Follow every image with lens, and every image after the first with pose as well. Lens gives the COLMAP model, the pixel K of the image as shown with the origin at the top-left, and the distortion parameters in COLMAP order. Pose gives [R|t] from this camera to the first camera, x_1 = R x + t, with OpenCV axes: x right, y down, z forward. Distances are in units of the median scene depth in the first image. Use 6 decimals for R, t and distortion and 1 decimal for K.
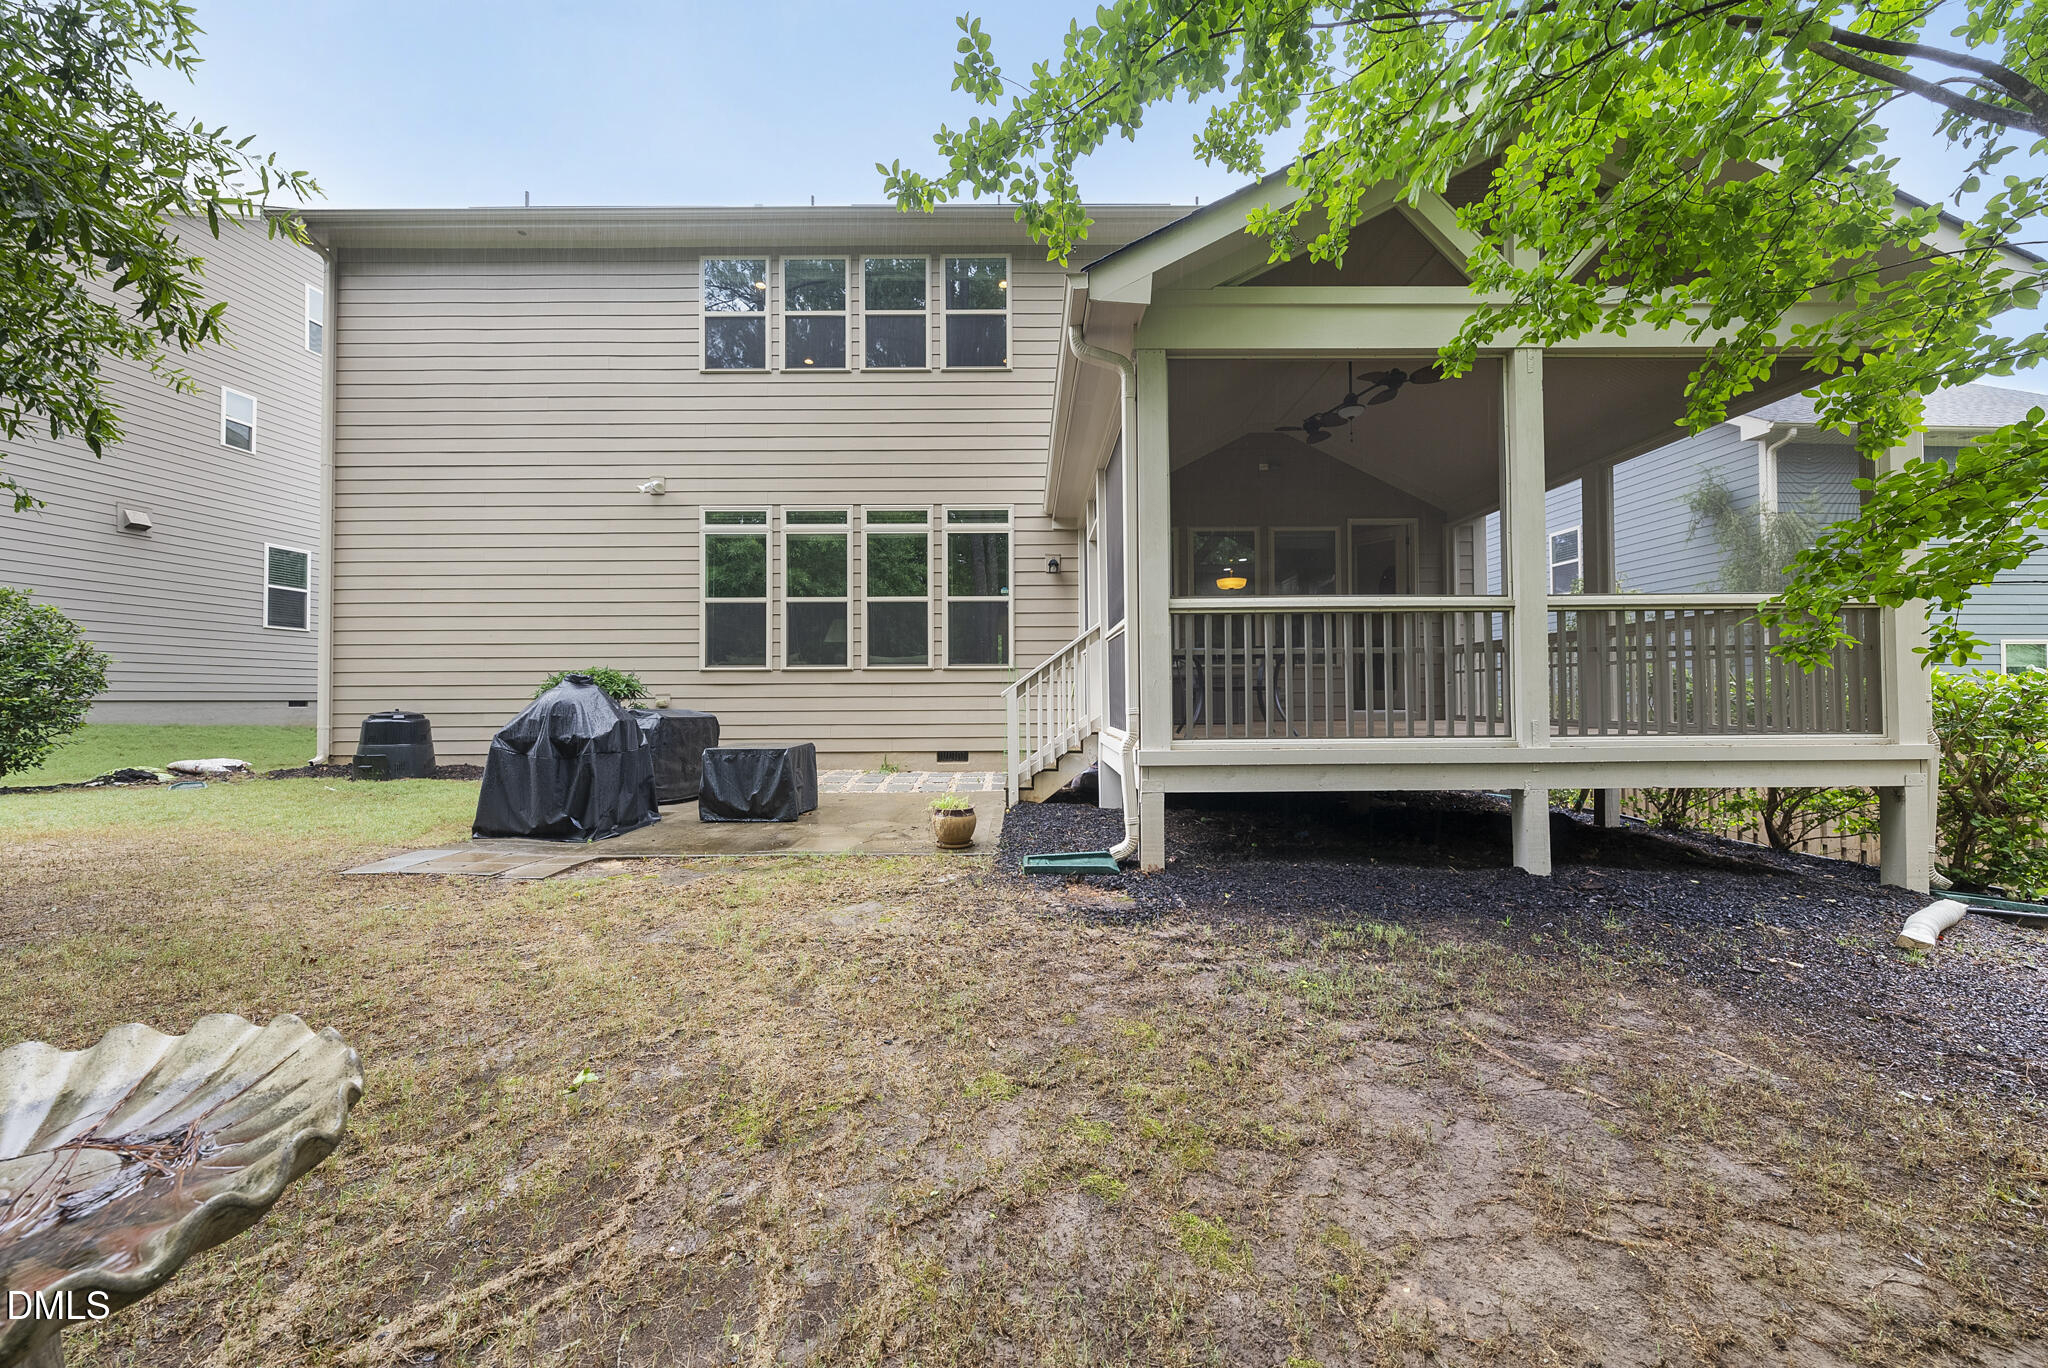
lens RADIAL K [[732.5, 0, 1031.5], [0, 732.5, 686.1], [0, 0, 1]] dist [-0.003955, 0.000504]
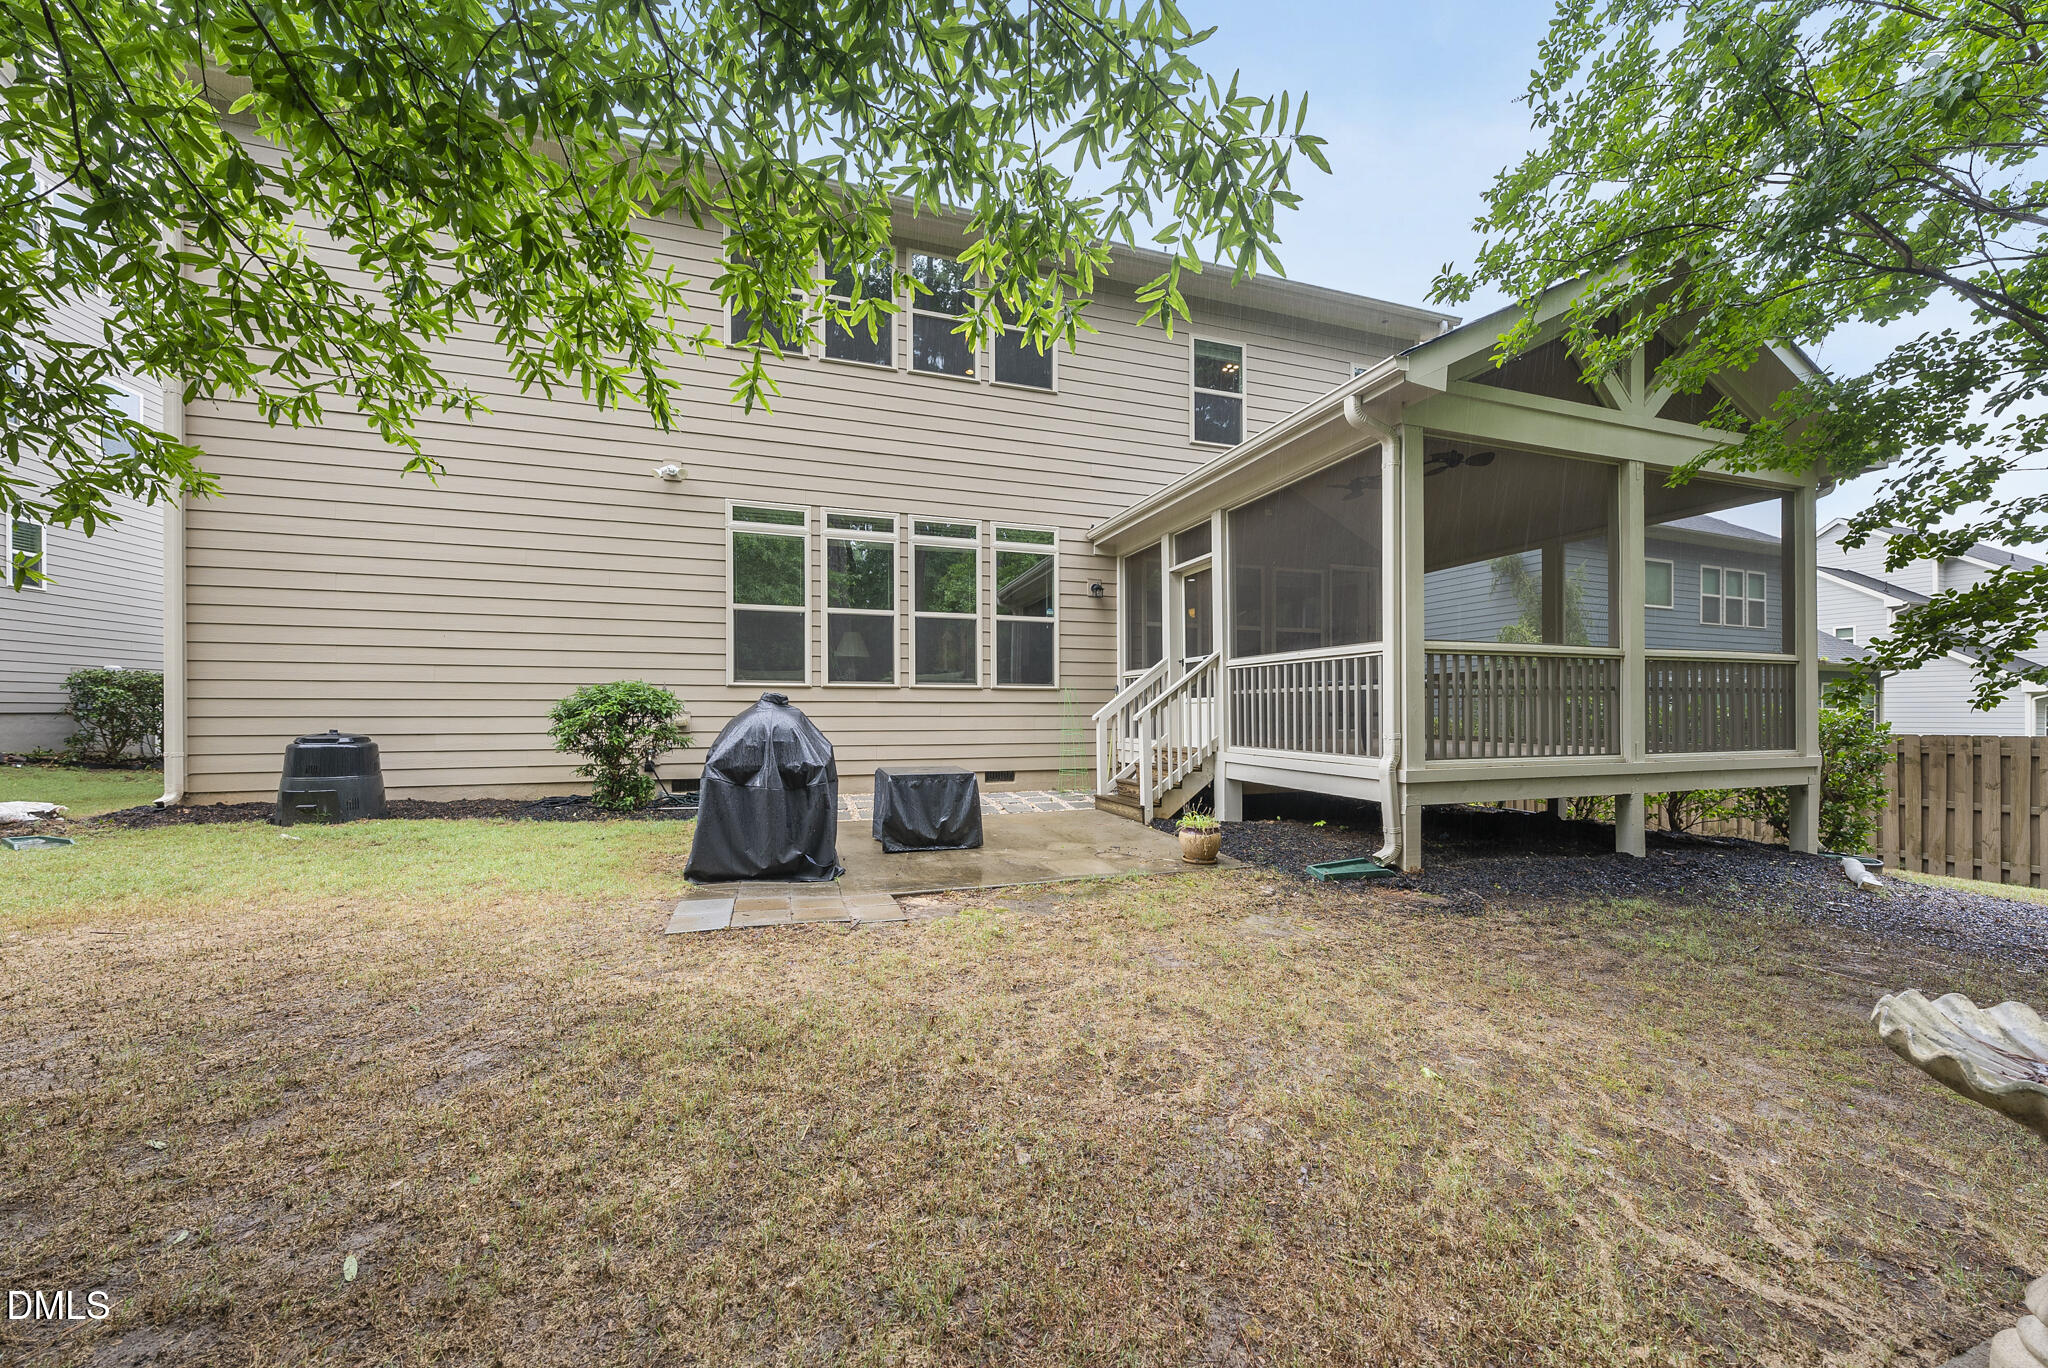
lens RADIAL K [[732.5, 0, 1085.9], [0, 732.5, 705.3], [0, 0, 1]] dist [-0.003955, 0.000504]
pose [[0.948114, 0.011740, 0.317715, -0.324744], [-0.012632, 0.999920, 0.000747, -0.003674], [-0.317681, -0.004722, 0.948186, 0.027259]]
